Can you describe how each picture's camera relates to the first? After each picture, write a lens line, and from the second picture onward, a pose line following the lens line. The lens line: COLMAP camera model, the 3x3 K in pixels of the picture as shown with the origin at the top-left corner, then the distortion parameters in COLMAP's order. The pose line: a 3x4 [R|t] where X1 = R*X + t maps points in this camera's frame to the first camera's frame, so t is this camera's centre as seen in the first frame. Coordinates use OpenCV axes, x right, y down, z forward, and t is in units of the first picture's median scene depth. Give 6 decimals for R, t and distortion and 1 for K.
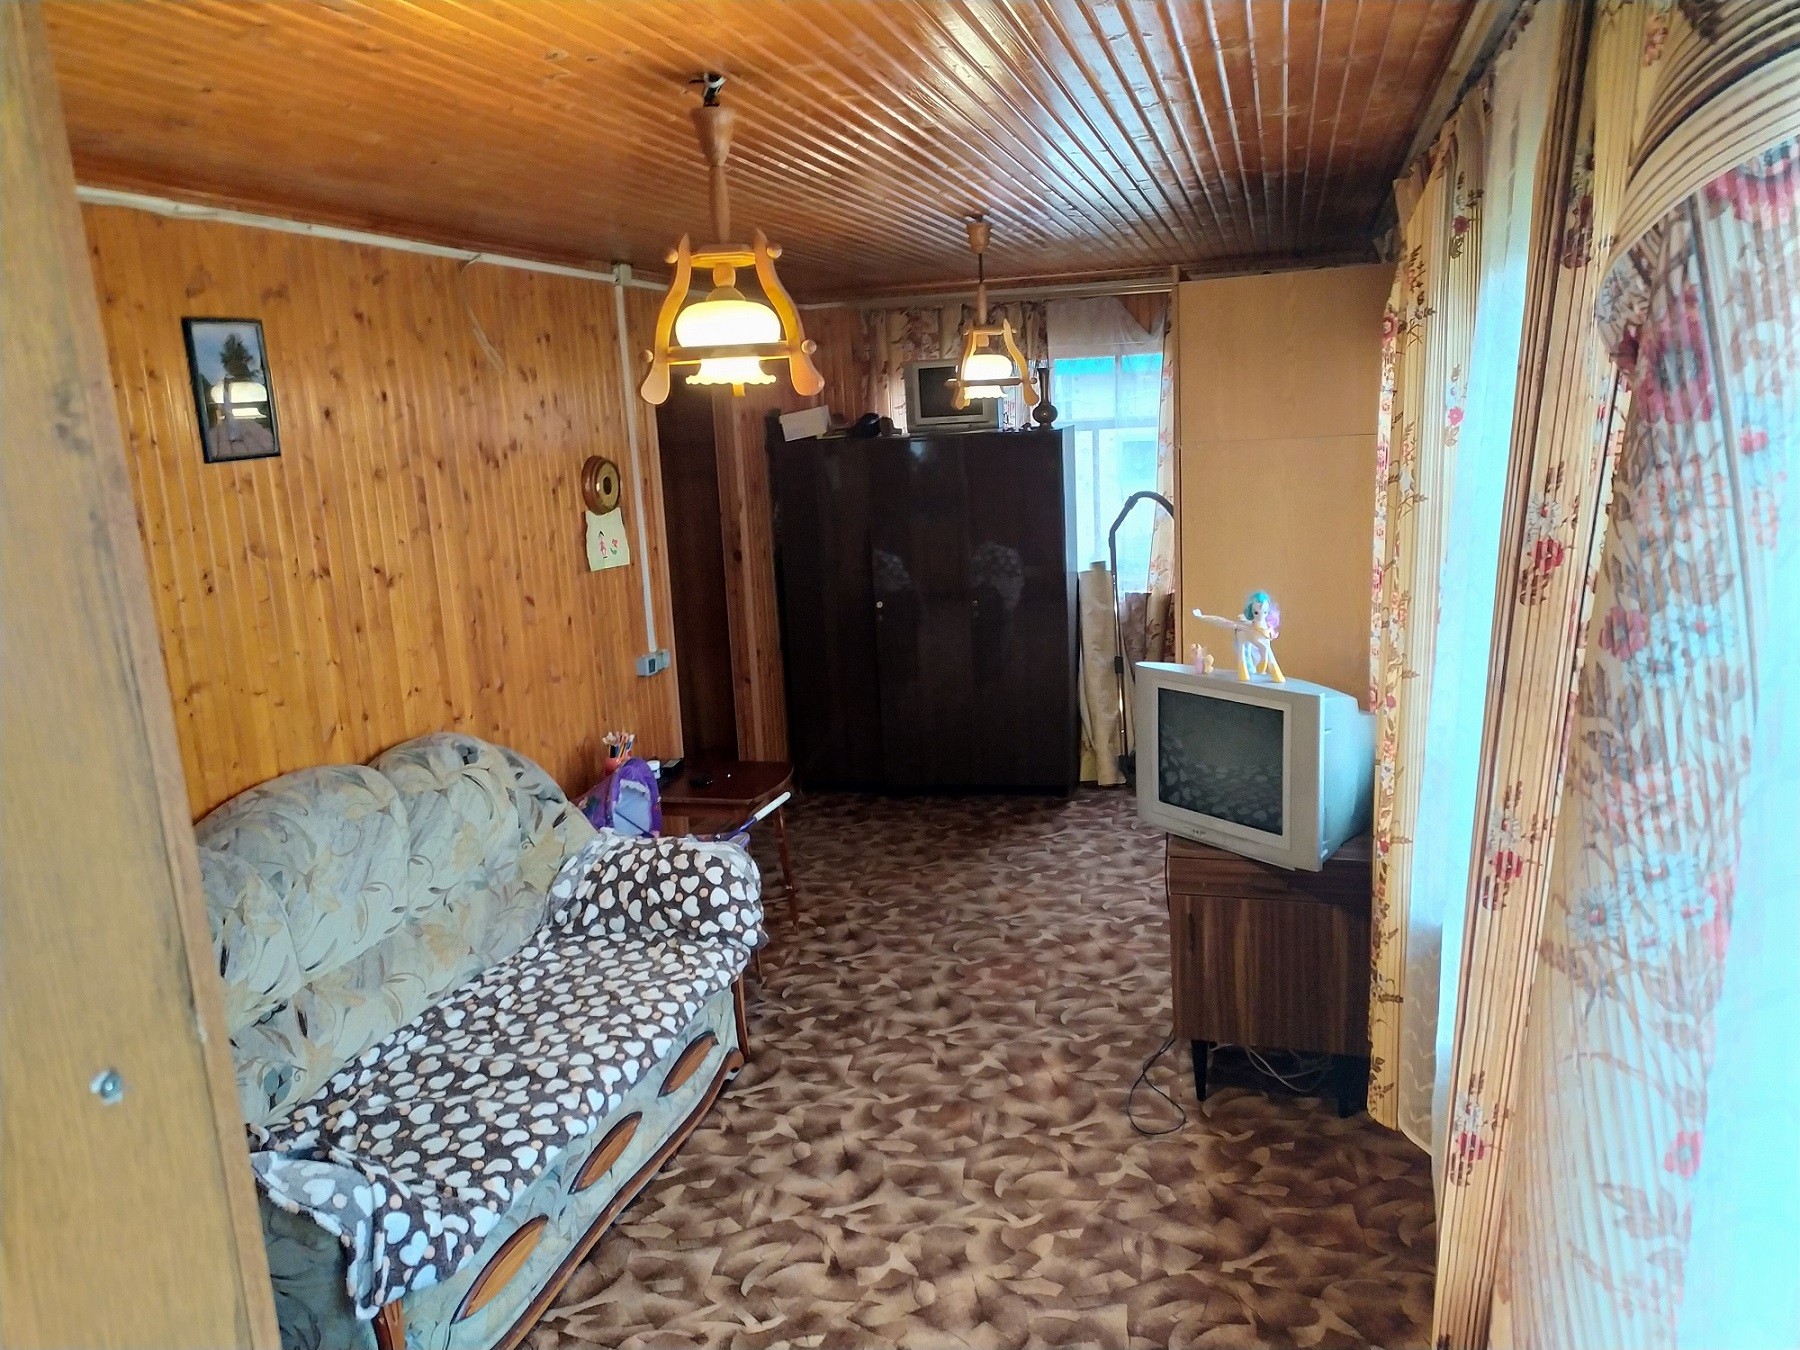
lens RADIAL K [[1356.4, 0, 906.9], [0, 1356.4, 671.6], [0, 0, 1]] dist [0.069318, -0.051867]
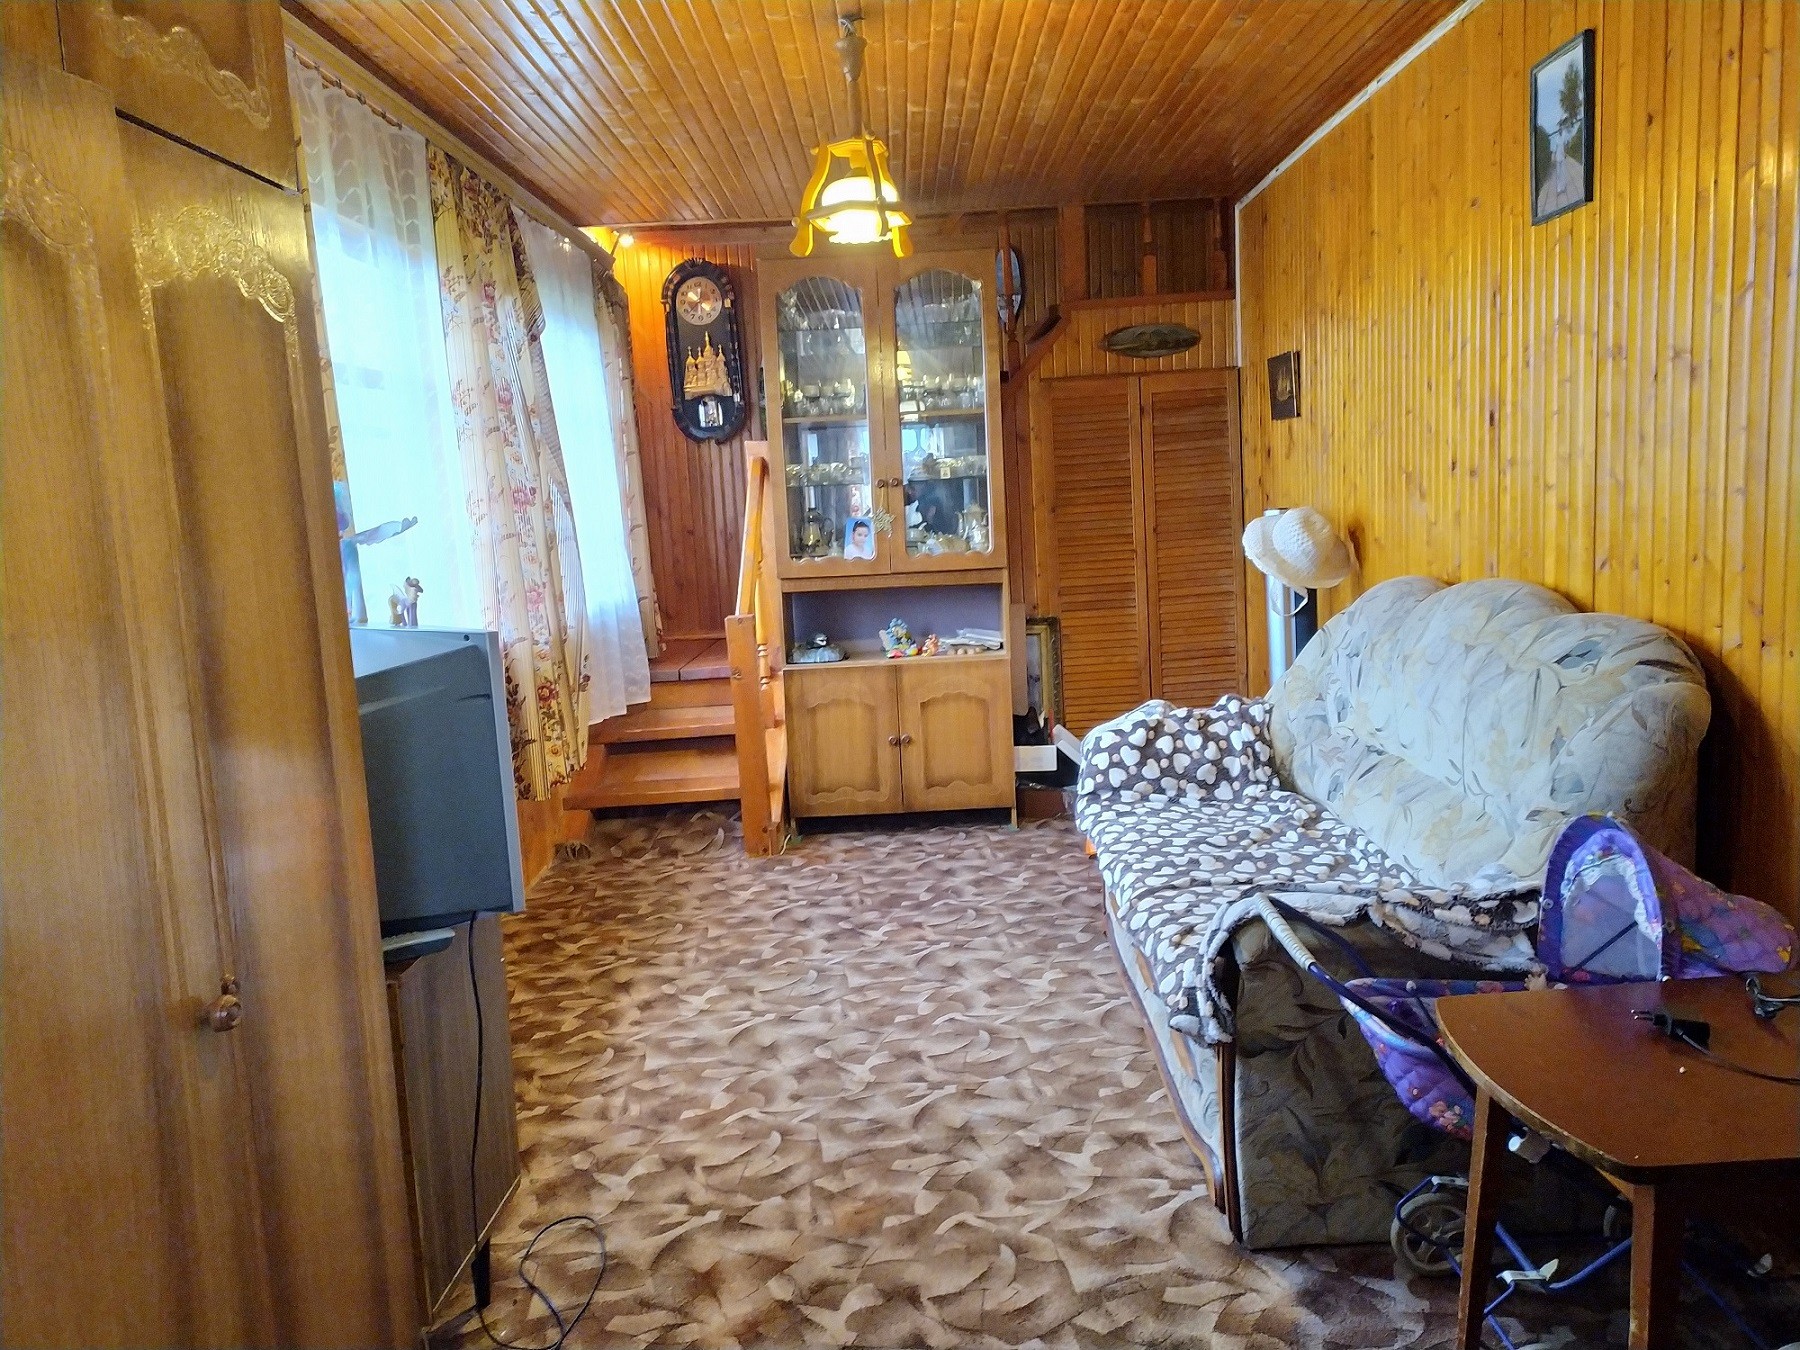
lens RADIAL K [[1356.4, 0, 906.9], [0, 1356.4, 671.6], [0, 0, 1]] dist [0.069318, -0.051867]
pose [[-0.959351, 0.133596, -0.248591, 0.152567], [0.044755, 0.941729, 0.333382, -0.173494], [0.278644, 0.308704, -0.909428, 1.606387]]
